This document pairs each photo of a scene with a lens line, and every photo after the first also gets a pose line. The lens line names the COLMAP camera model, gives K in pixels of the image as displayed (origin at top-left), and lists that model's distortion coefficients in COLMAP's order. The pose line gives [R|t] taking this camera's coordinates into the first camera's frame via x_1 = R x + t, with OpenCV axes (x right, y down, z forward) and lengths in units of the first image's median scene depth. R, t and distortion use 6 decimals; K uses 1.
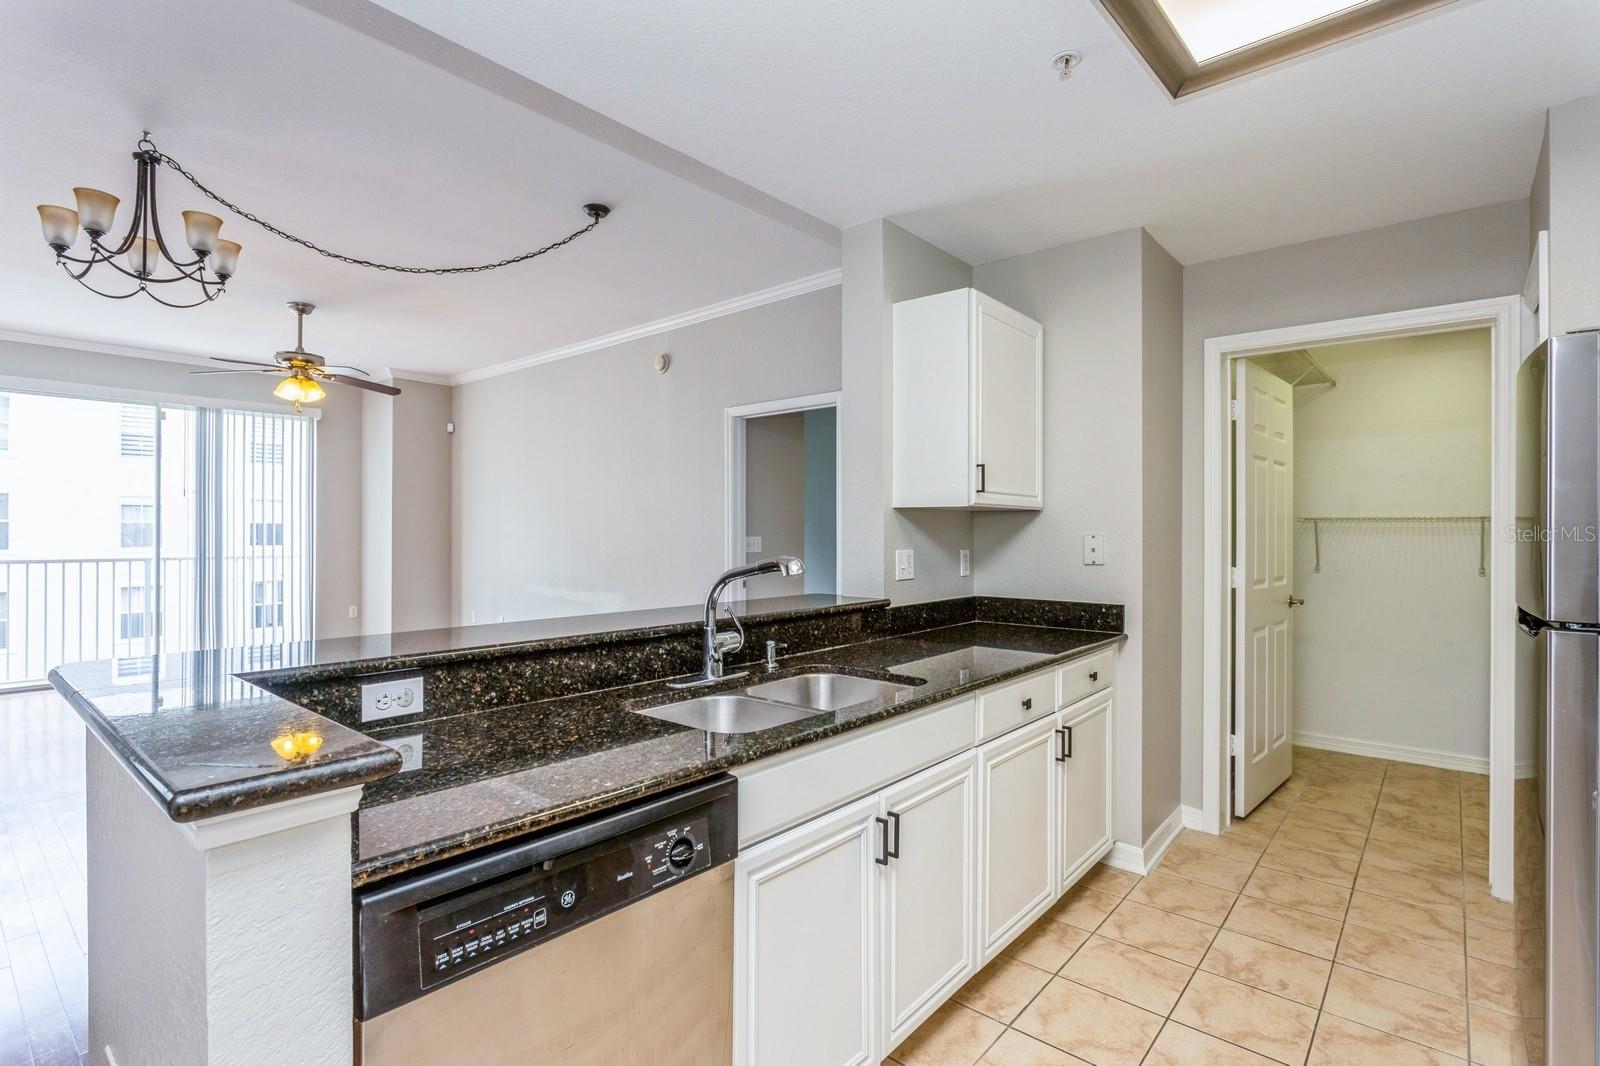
lens RADIAL K [[770.7, 0, 792.1], [0, 770.7, 529.5], [0, 0, 1]] dist [-0.024244, 0.010983]
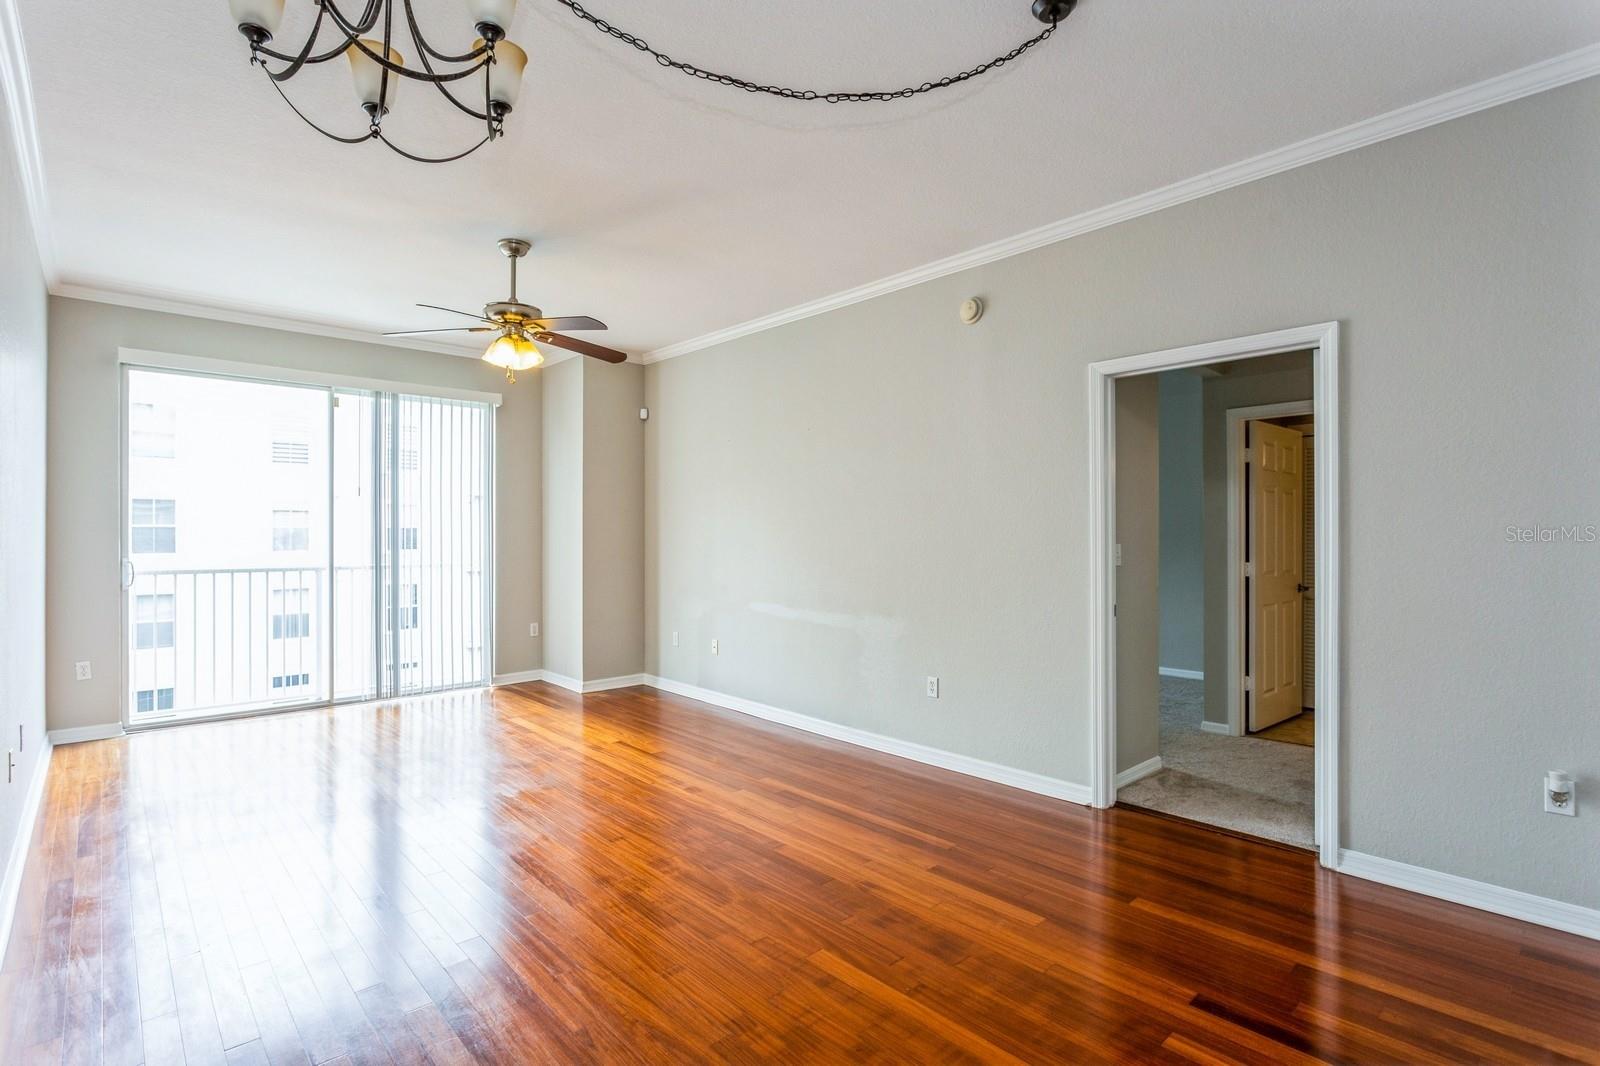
lens RADIAL K [[770.7, 0, 792.1], [0, 770.7, 529.5], [0, 0, 1]] dist [-0.024244, 0.010983]
pose [[0.992627, -0.001005, -0.121208, -0.501503], [0.000429, 0.999988, -0.004785, -0.001853], [0.121211, 0.004698, 0.992616, 0.491015]]
